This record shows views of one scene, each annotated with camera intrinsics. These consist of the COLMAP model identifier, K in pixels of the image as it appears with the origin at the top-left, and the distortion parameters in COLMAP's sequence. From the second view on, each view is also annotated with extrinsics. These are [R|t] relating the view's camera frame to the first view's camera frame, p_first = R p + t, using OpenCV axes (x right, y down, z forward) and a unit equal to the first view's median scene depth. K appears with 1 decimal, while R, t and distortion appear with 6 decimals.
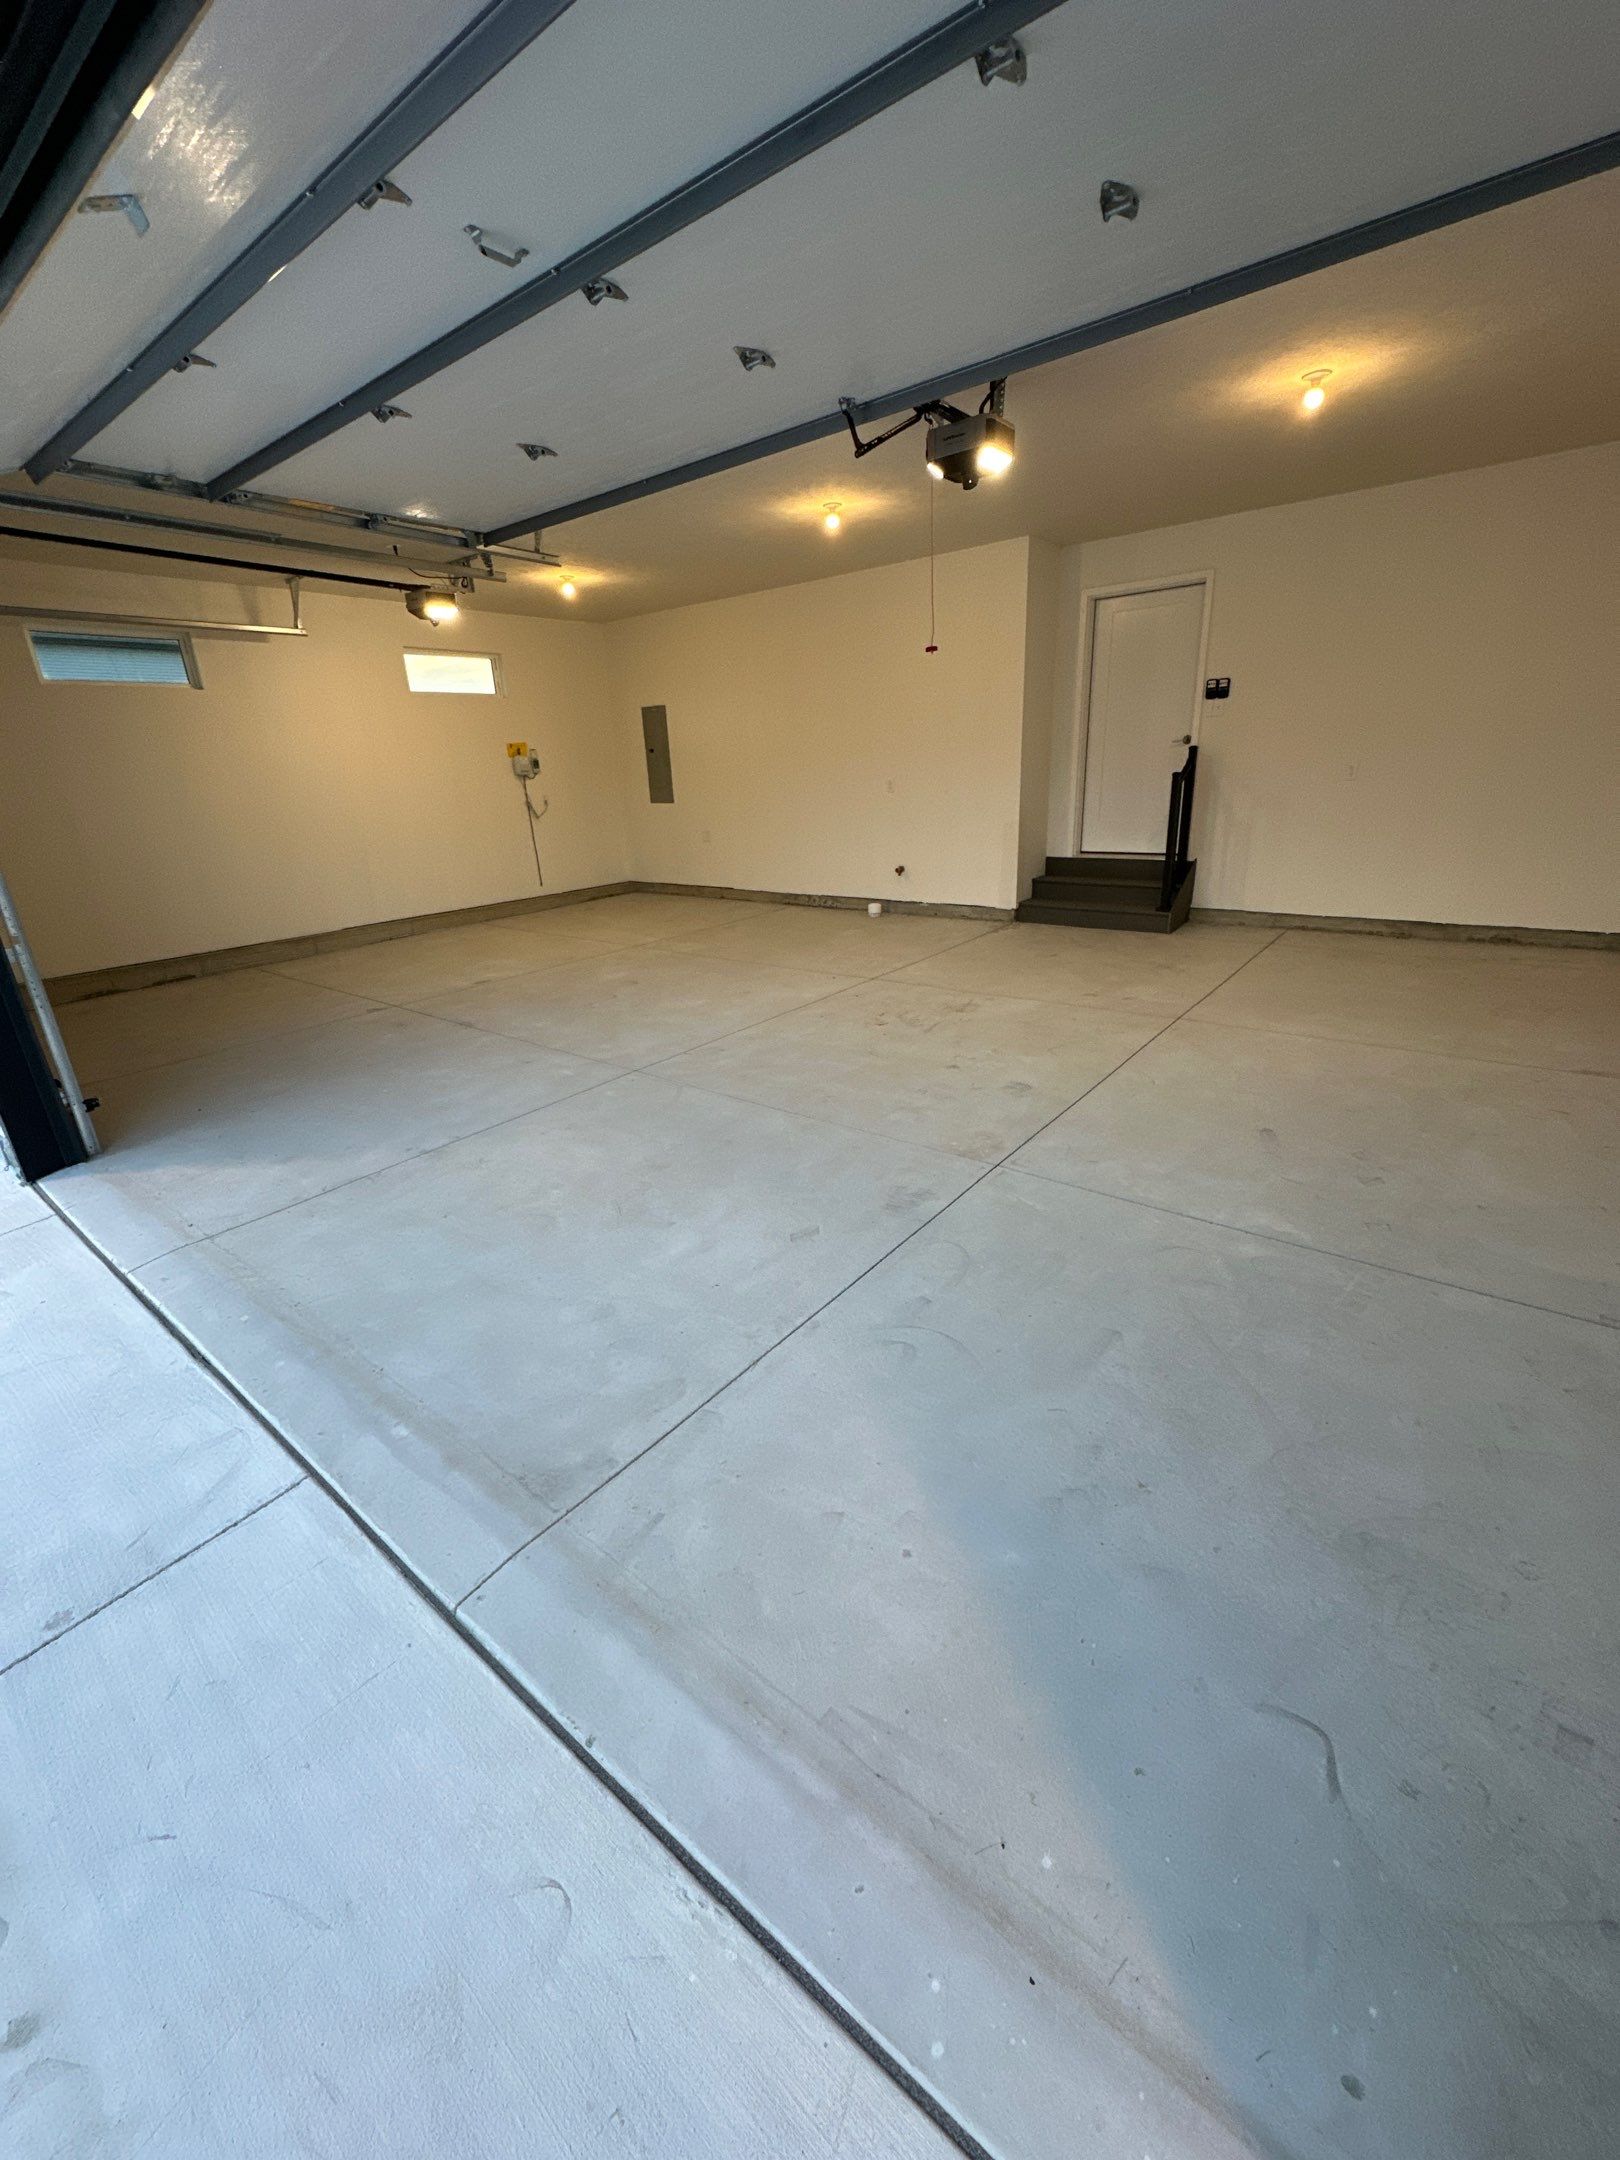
lens RADIAL K [[867.2, 0, 817.2], [0, 867.2, 1089.6], [0, 0, 1]] dist [0.022853, -0.001656]
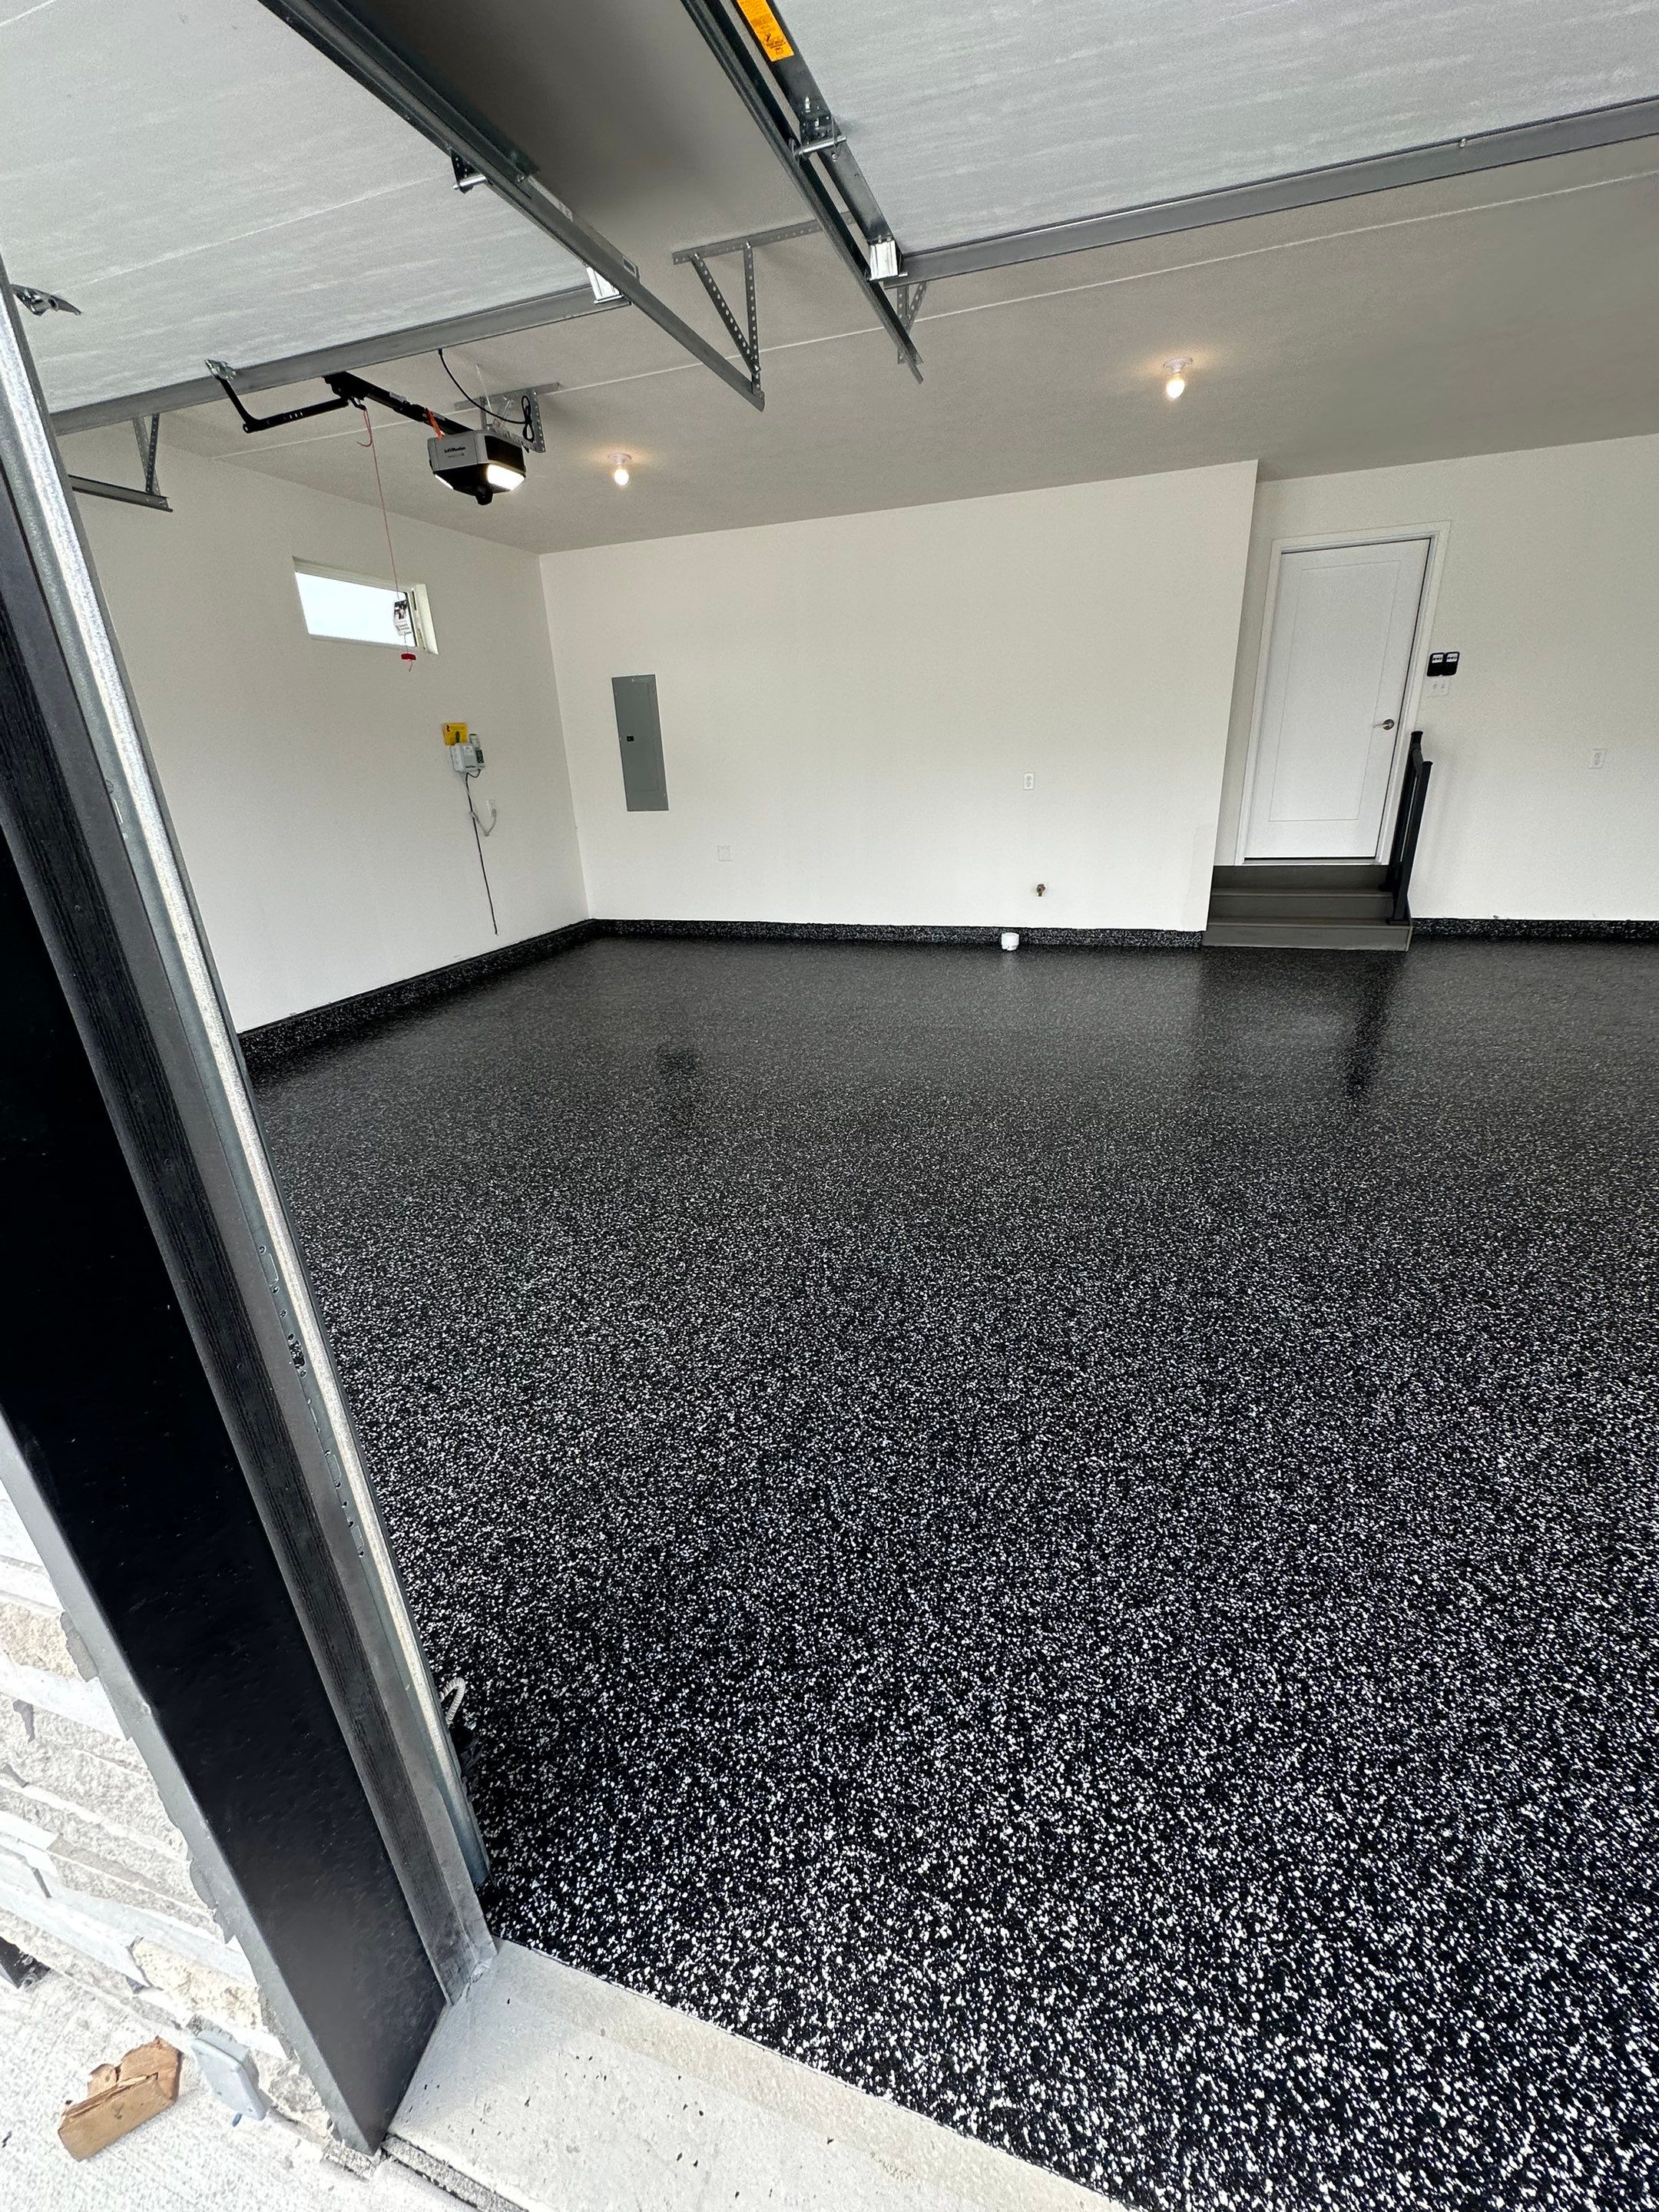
lens RADIAL K [[888.1, 0, 826.0], [0, 888.1, 1101.6], [0, 0, 1]] dist [0.022853, -0.001656]
pose [[0.941519, -0.119090, 0.315212, -0.371712], [0.118887, 0.992707, 0.019947, -0.103387], [-0.315289, 0.018694, 0.948812, 0.304547]]
